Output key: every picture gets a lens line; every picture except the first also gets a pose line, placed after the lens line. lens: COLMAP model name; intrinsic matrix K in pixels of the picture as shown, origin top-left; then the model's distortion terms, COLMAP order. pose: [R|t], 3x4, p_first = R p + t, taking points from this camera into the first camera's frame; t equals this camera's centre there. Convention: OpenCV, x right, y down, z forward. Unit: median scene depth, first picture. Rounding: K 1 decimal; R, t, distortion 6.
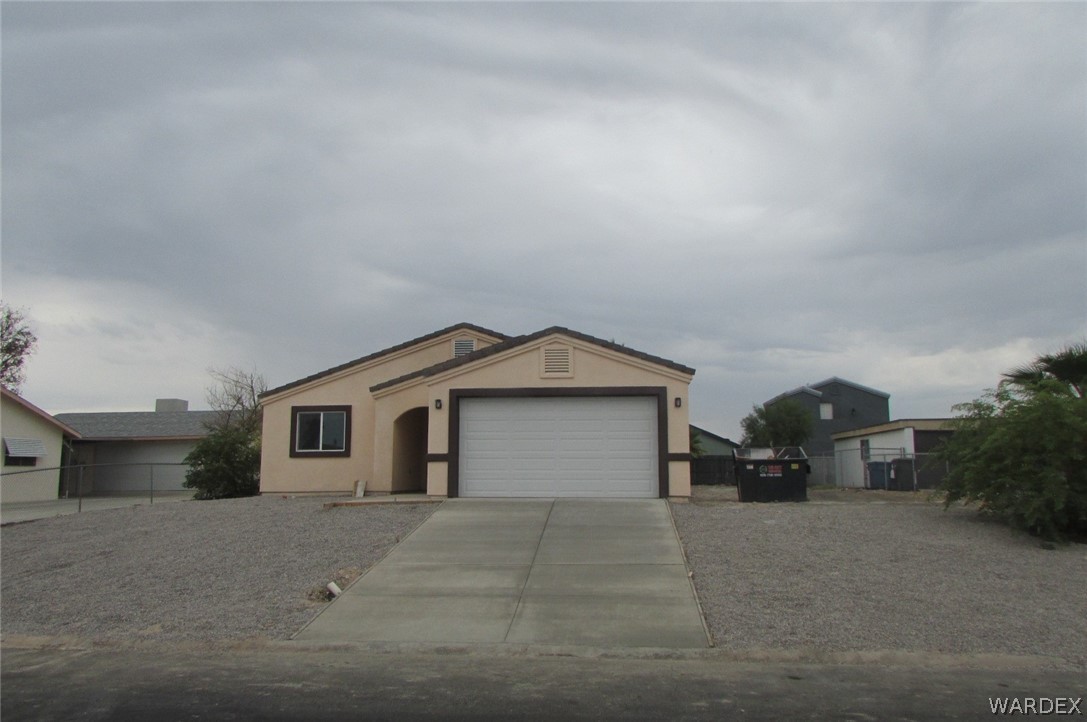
lens RADIAL K [[750.5, 0, 581.4], [0, 750.5, 362.0], [0, 0, 1]] dist [-0.019729, 0.002179]
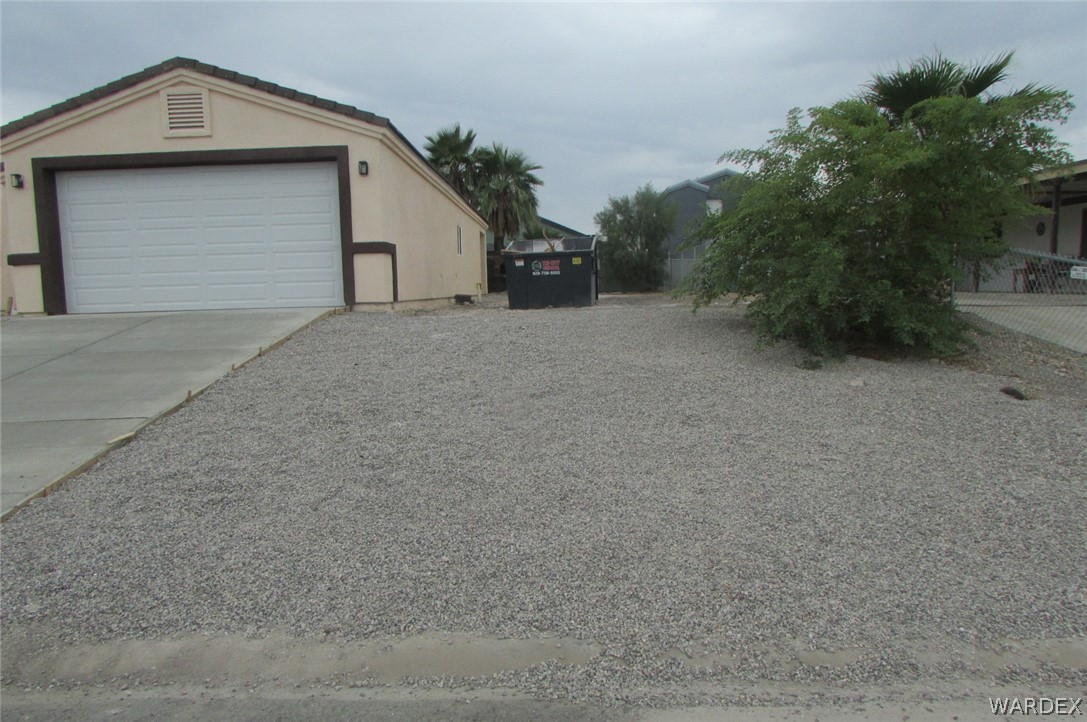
lens RADIAL K [[780.5, 0, 543.5], [0, 780.5, 361.0], [0, 0, 1]] dist [-0.039171, 0.003060]
pose [[0.998477, -0.030713, 0.045824, 0.210864], [0.018826, 0.970521, 0.240282, 0.047307], [-0.051852, -0.239053, 0.969621, 0.213201]]
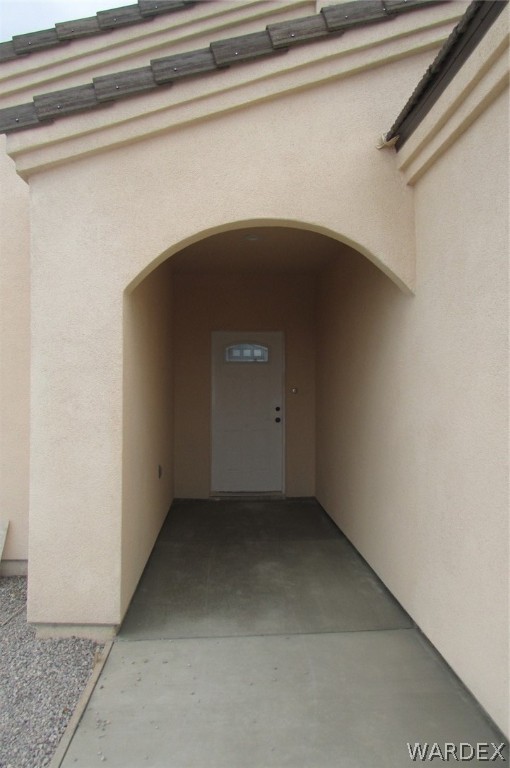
lens RADIAL K [[551.4, 0, 255.0], [0, 551.4, 384.0], [0, 0, 1]] dist [-0.039171, 0.003060]
pose [[0.995780, 0.007644, 0.091456, -0.224432], [-0.020465, 0.989928, 0.140087, 0.081891], [-0.089464, -0.141367, 0.985906, 0.832466]]
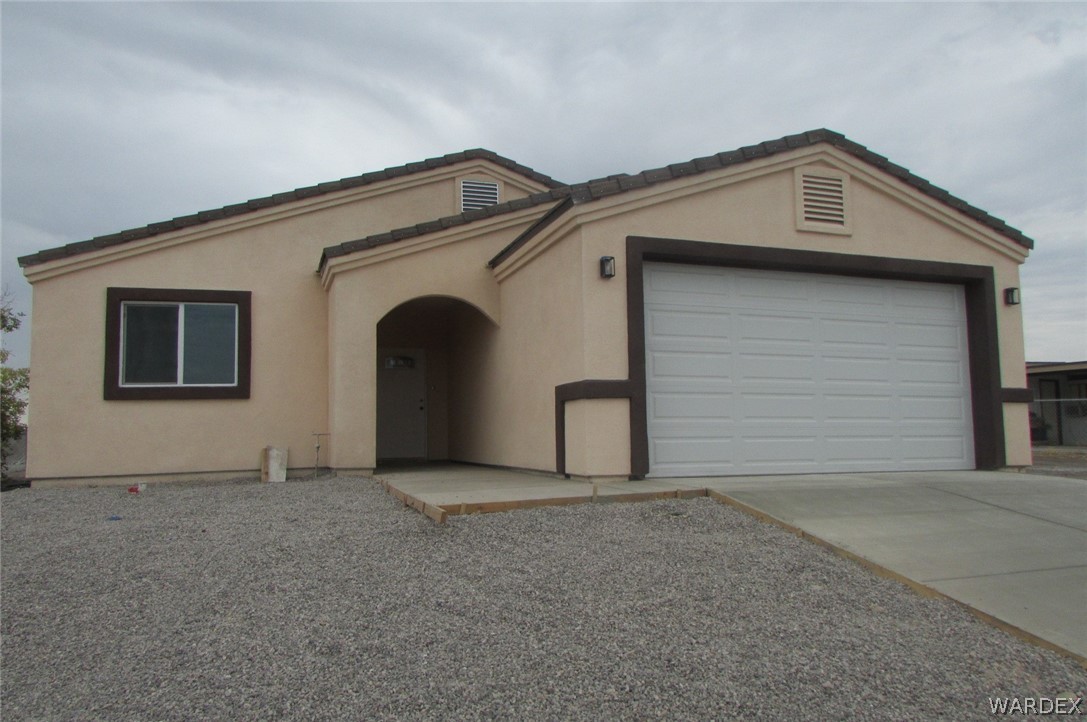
lens RADIAL K [[805.6, 0, 543.5], [0, 805.6, 361.0], [0, 0, 1]] dist [-0.027118, 0.001666]
pose [[0.933955, 0.031125, 0.356033, -0.328608], [-0.044736, 0.998547, 0.030057, 0.081937], [-0.354580, -0.043999, 0.933990, 0.474246]]
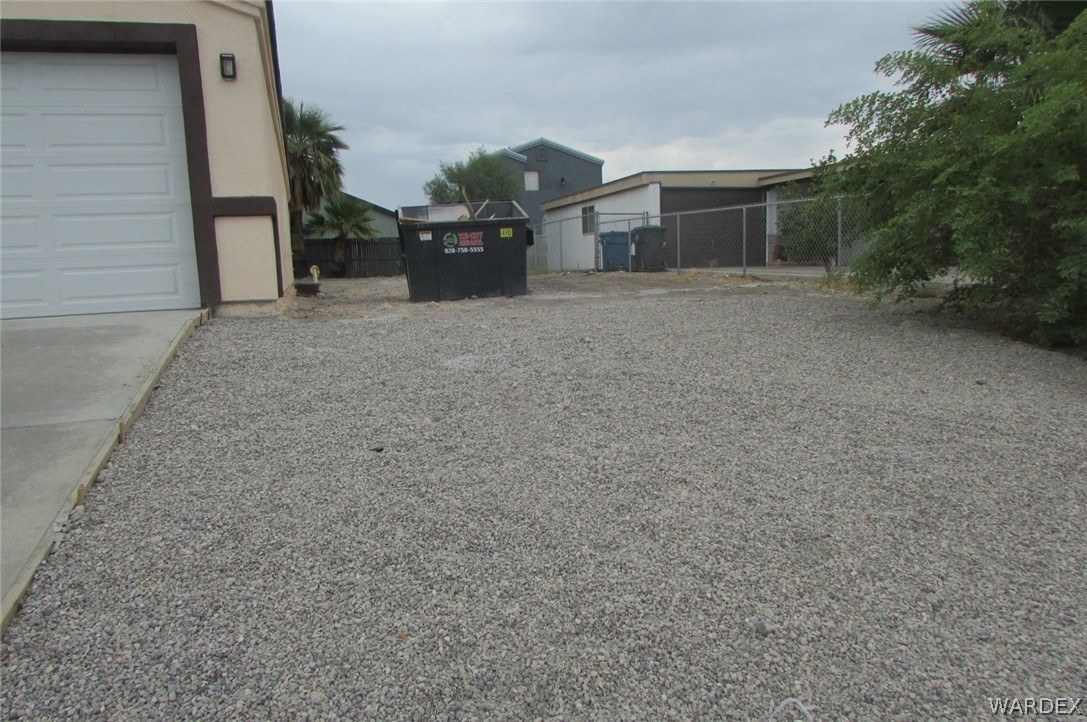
lens RADIAL K [[805.6, 0, 543.5], [0, 805.6, 361.0], [0, 0, 1]] dist [-0.027118, 0.001666]
pose [[0.942390, -0.080390, 0.324713, 0.112240], [-0.007419, 0.965433, 0.260546, 0.076292], [-0.334434, -0.247945, 0.909218, 0.433631]]
